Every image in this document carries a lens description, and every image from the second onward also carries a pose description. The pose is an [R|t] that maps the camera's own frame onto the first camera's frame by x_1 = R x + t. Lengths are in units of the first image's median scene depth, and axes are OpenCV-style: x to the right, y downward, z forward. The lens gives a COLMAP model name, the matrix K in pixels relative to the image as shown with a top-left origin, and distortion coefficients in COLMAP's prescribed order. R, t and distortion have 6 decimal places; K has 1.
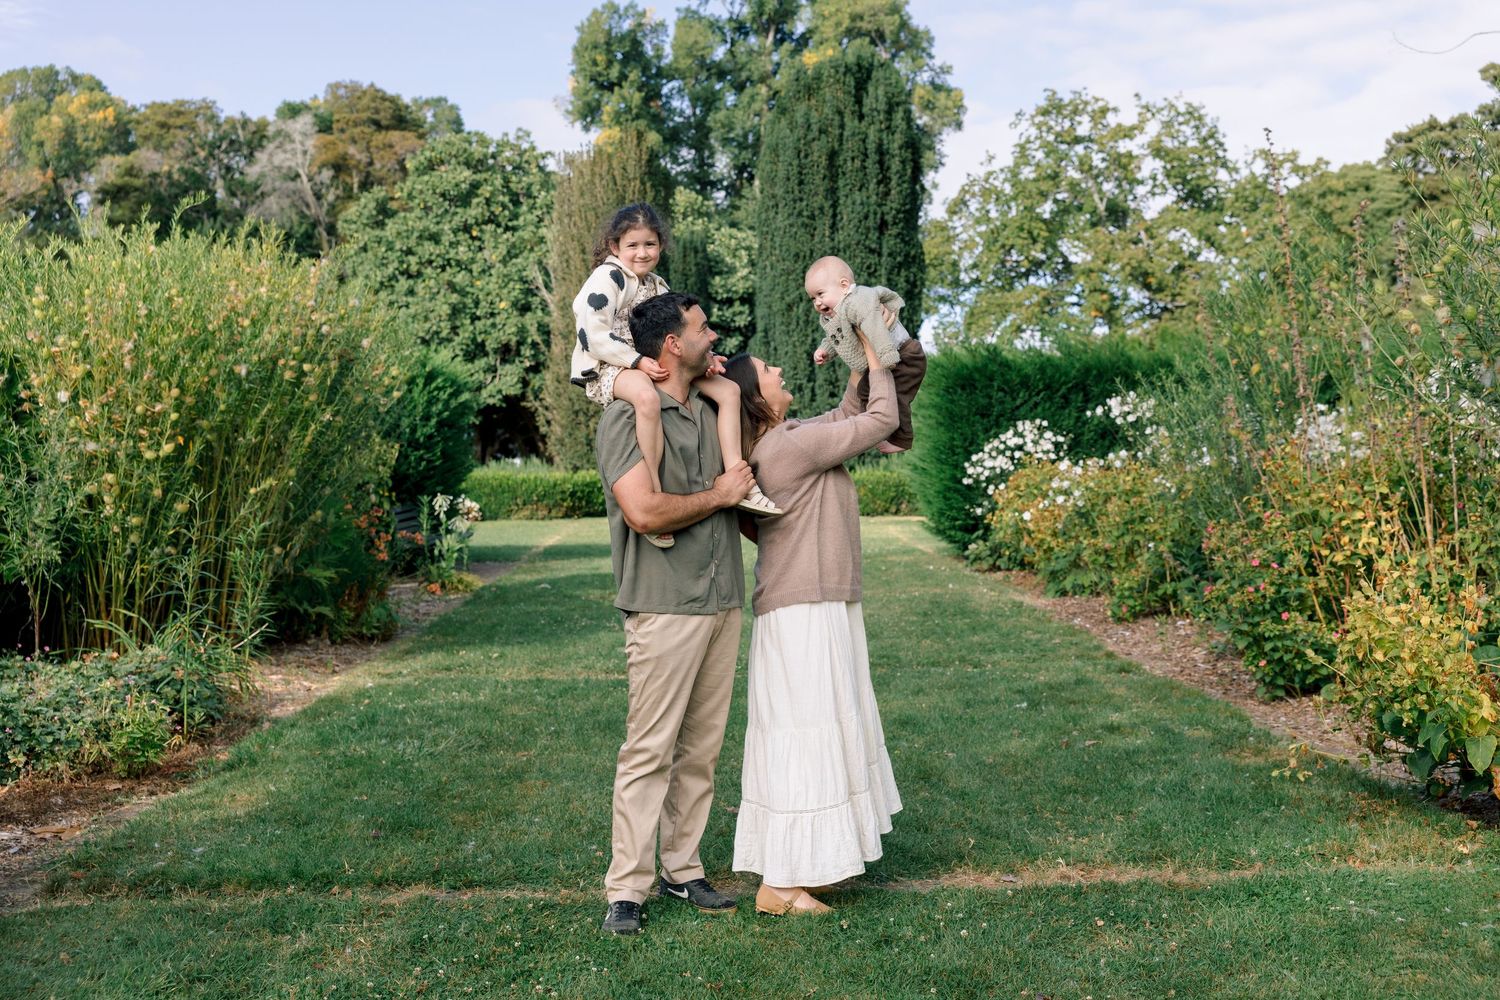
lens RADIAL K [[1814.0, 0, 754.6], [0, 1814.0, 444.3], [0, 0, 1]] dist [-0.019062, 0.000000]
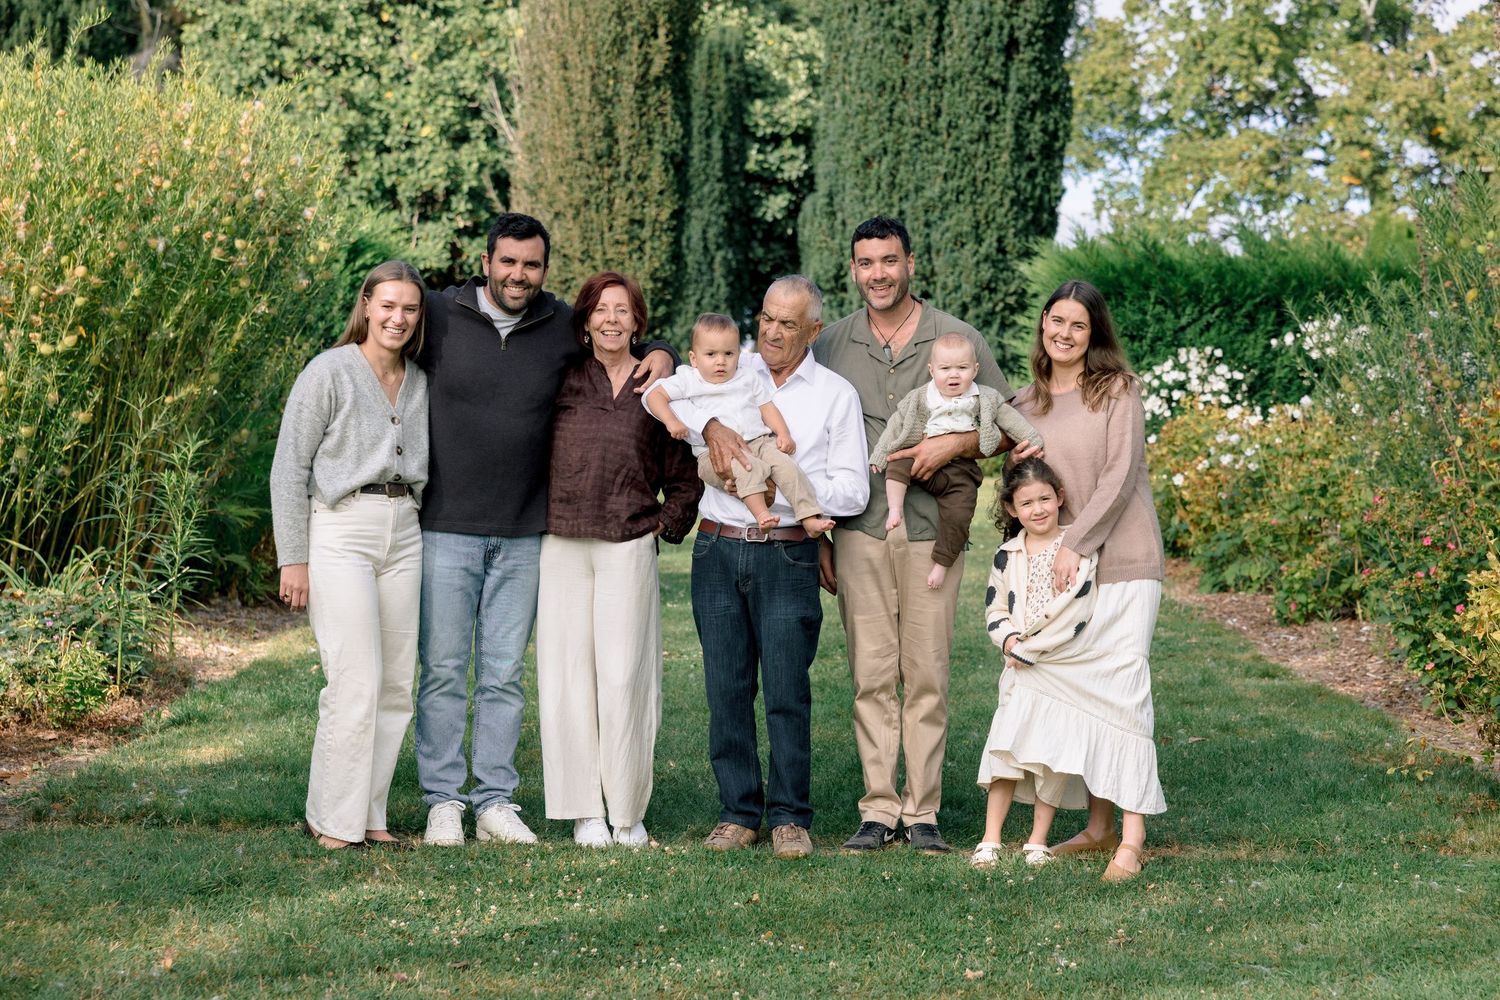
lens RADIAL K [[2902.2, 0, 748.3], [0, 2902.2, 499.8], [0, 0, 1]] dist [-0.005748, 0.000000]
pose [[0.998926, 0.043004, -0.017230, -0.001458], [-0.042127, 0.997940, 0.048381, -0.001292], [0.019275, -0.047603, 0.998680, -0.134550]]
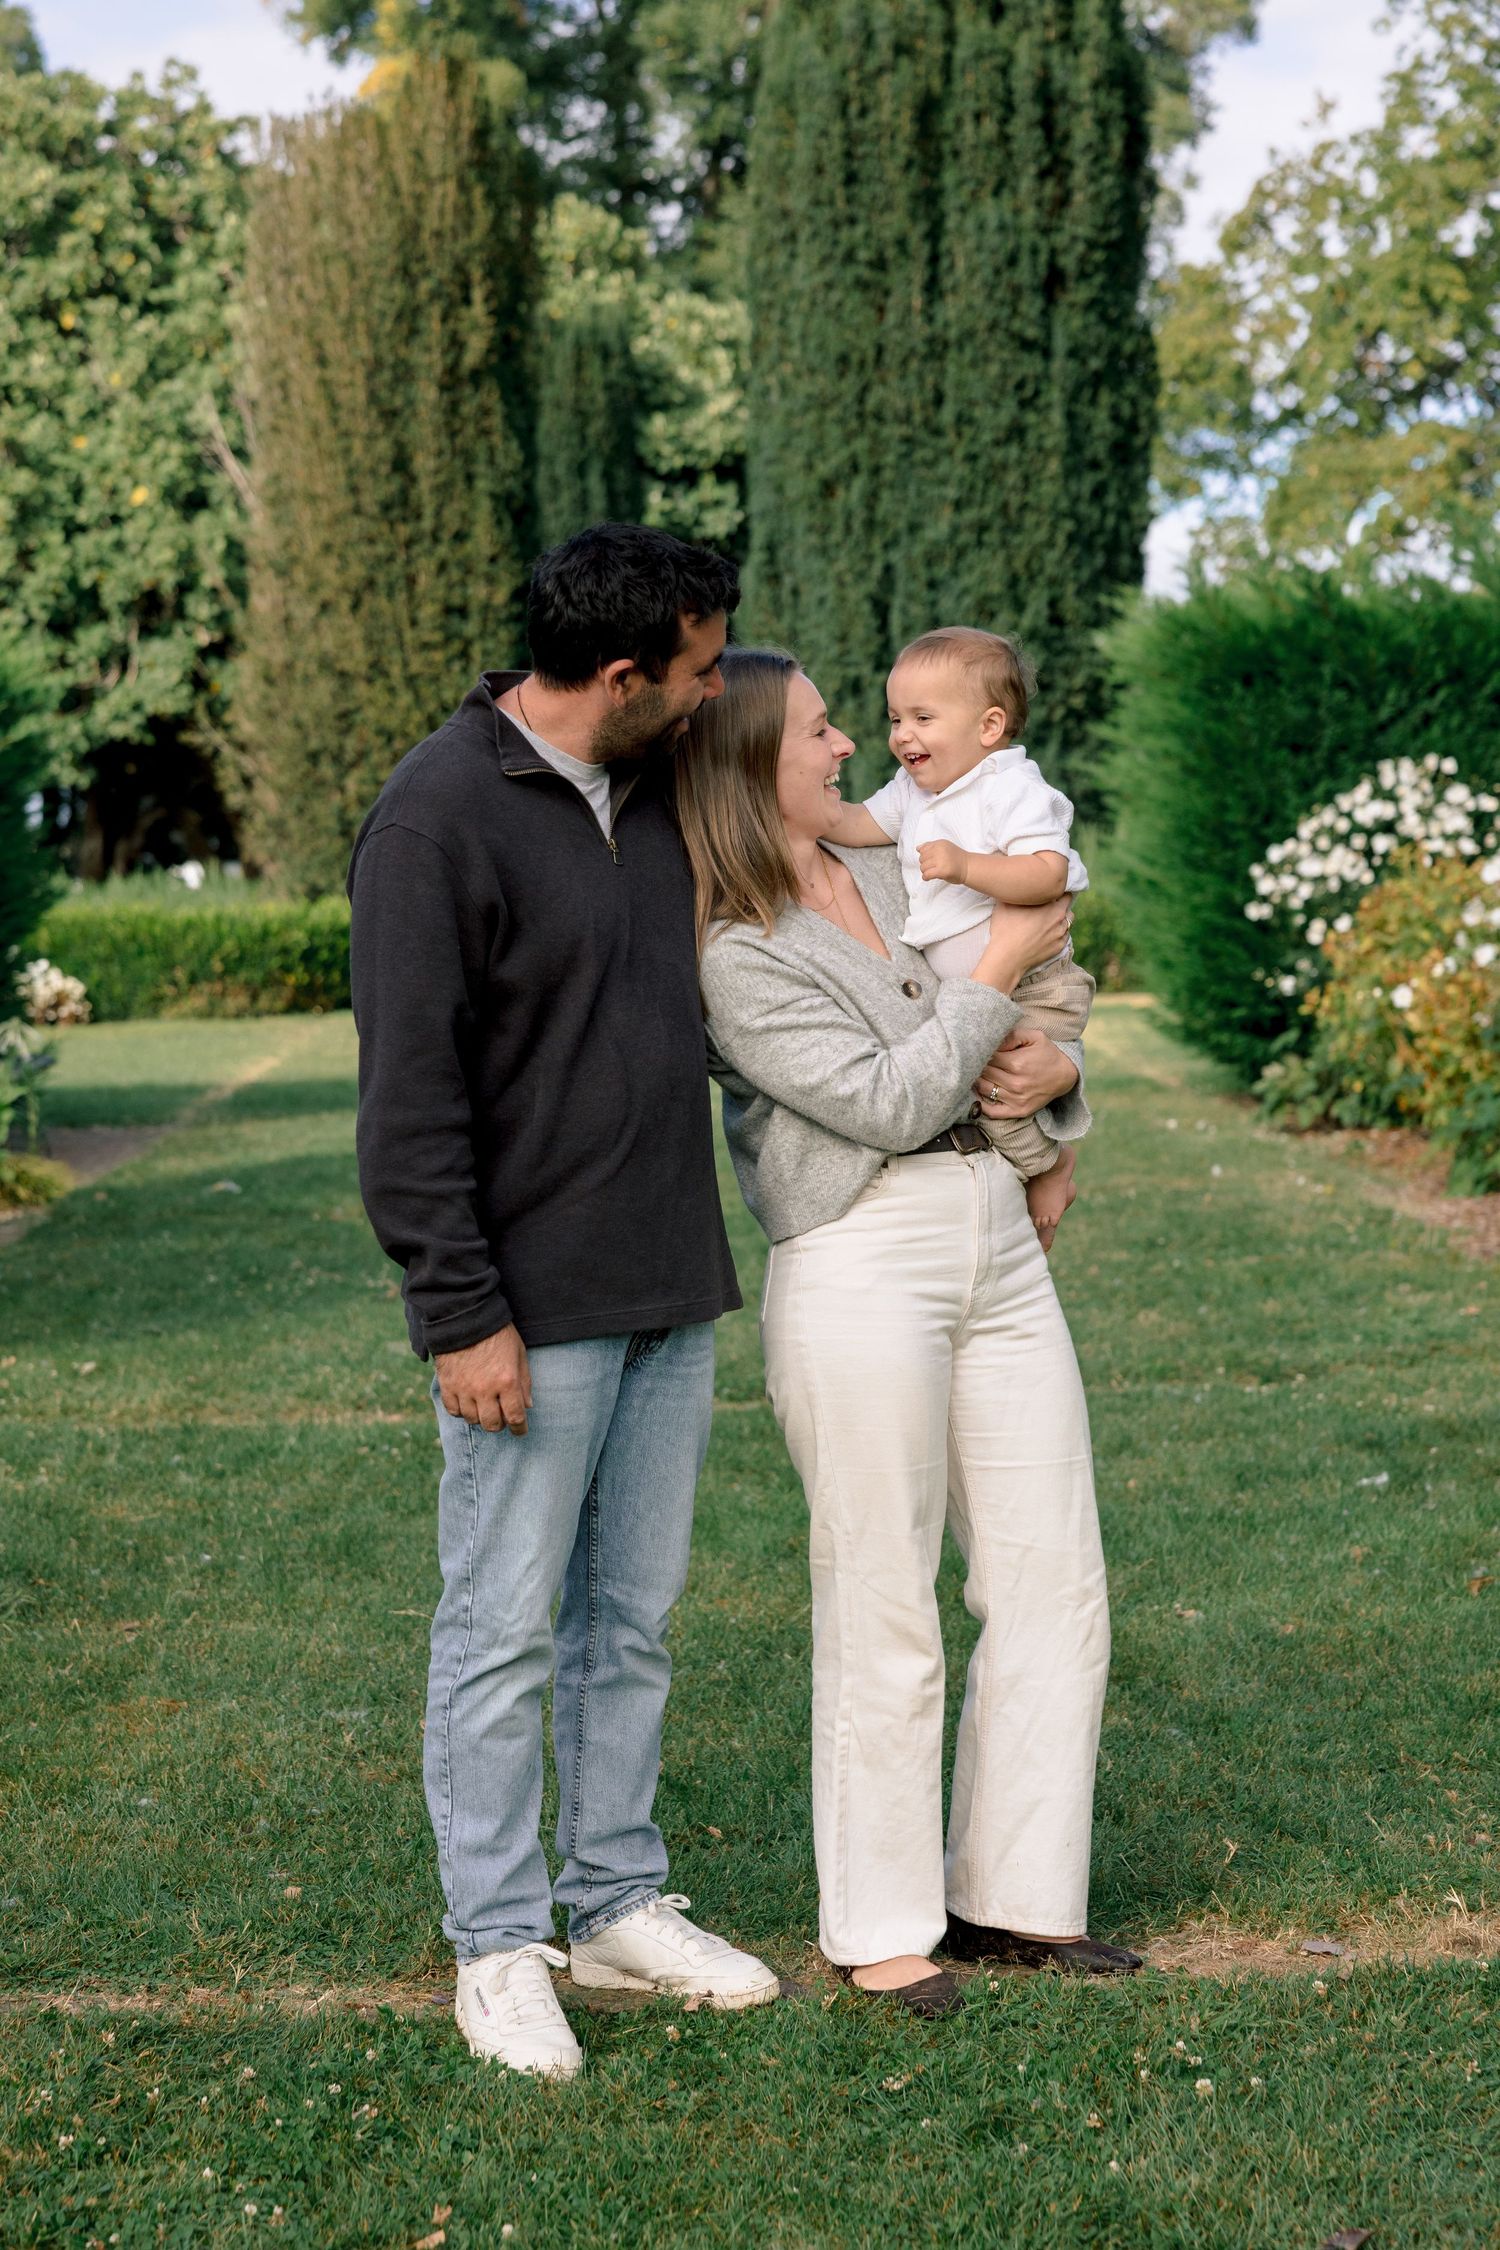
lens RADIAL K [[4353.3, 0, 675.9], [0, 4353.3, 1136.2], [0, 0, 1]] dist [-0.005748, 0.000000]
pose [[0.999632, -0.016394, -0.021635, 0.006538], [0.017912, 0.997247, 0.071958, -0.001961], [0.020396, -0.072319, 0.997173, 0.018226]]
